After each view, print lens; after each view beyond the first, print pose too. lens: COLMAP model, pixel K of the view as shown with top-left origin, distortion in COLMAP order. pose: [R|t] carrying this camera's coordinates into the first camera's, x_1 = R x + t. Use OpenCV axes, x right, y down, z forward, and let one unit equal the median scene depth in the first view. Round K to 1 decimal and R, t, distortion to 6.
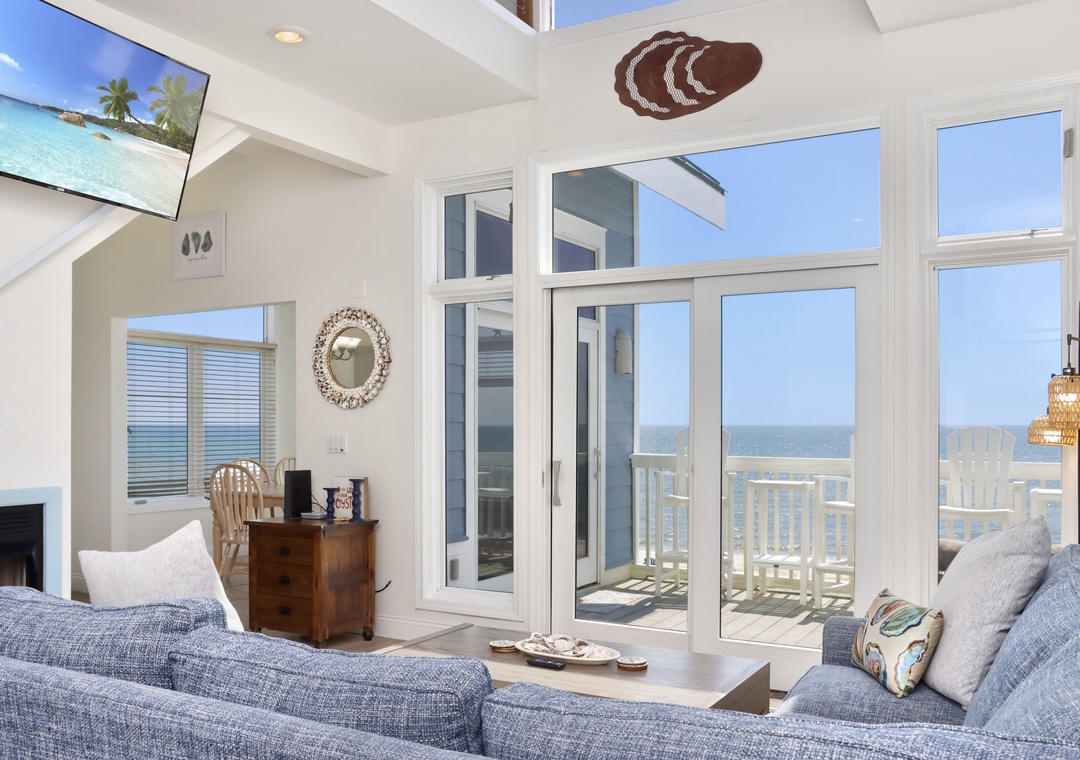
lens RADIAL K [[950.2, 0, 542.5], [0, 950.2, 424.9], [0, 0, 1]] dist [-0.082638, 0.151419]
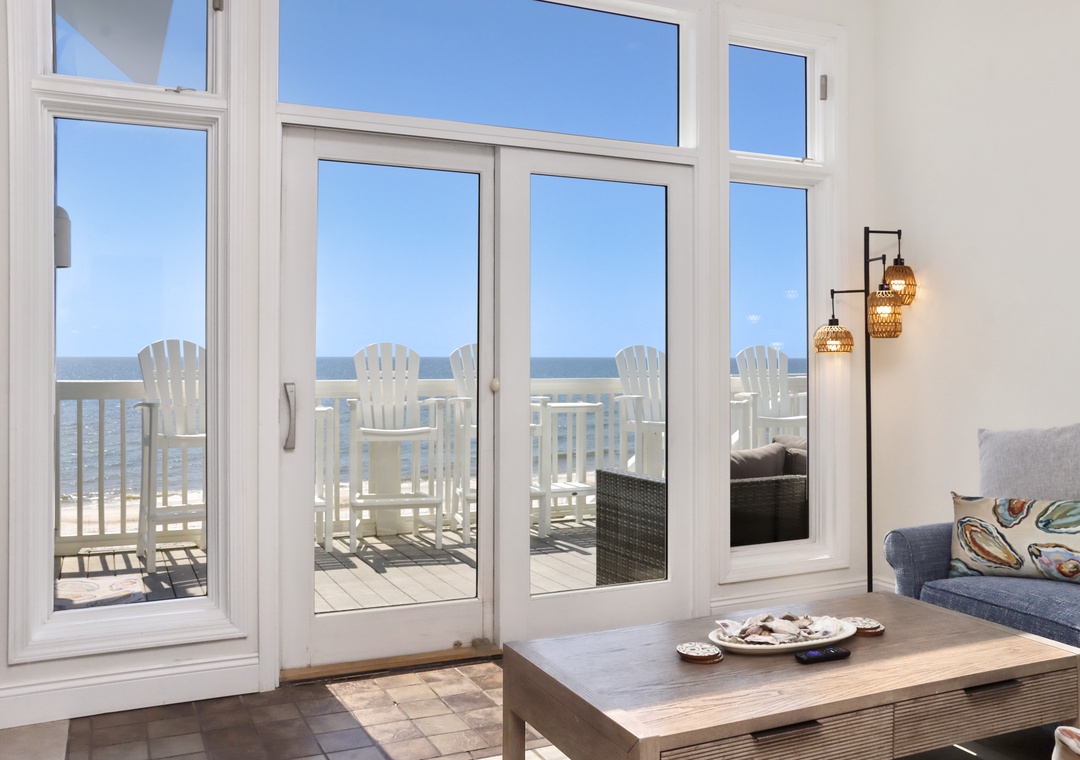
lens RADIAL K [[953.1, 0, 537.2], [0, 953.1, 342.1], [0, 0, 1]] dist [-0.084099, 0.161158]
pose [[0.582007, 0.012841, 0.813083, -0.409863], [-0.000620, 0.999882, -0.015347, 0.018425], [-0.813184, 0.008428, 0.581946, 0.452657]]
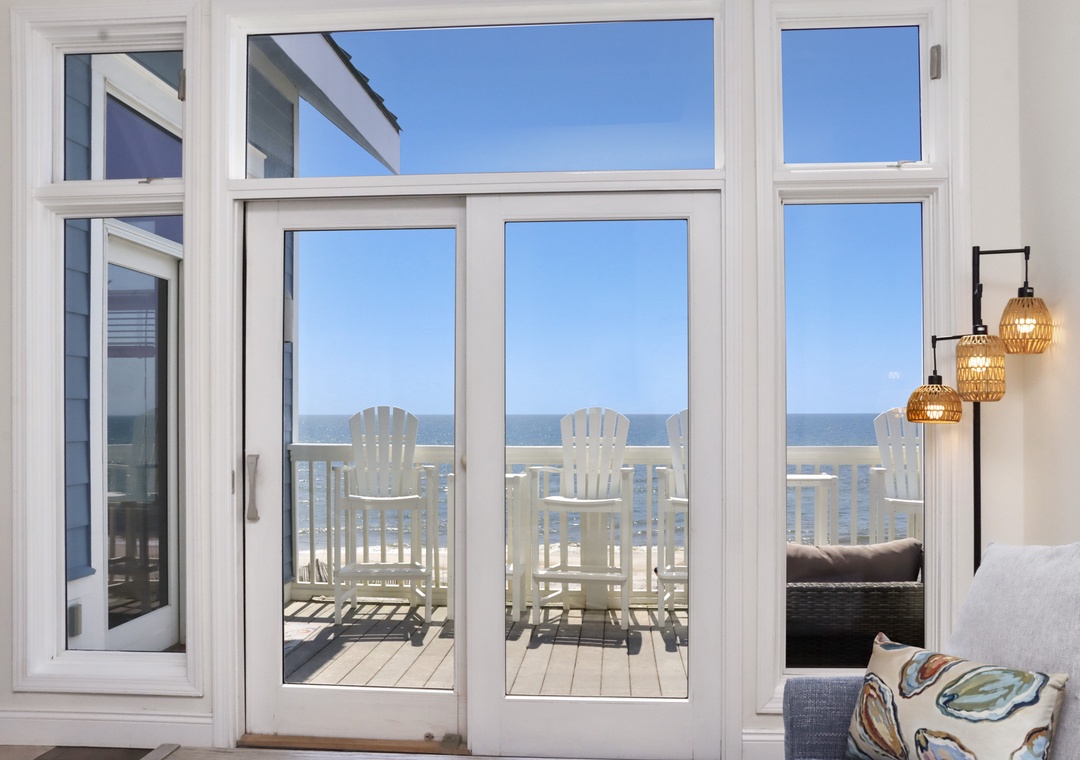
lens RADIAL K [[964.7, 0, 541.5], [0, 964.7, 401.2], [0, 0, 1]] dist [-0.097256, 0.154423]
pose [[0.907379, 0.003785, 0.420297, -0.083259], [0.002494, 0.999893, -0.014389, 0.010159], [-0.420306, 0.014105, 0.907273, 0.280461]]
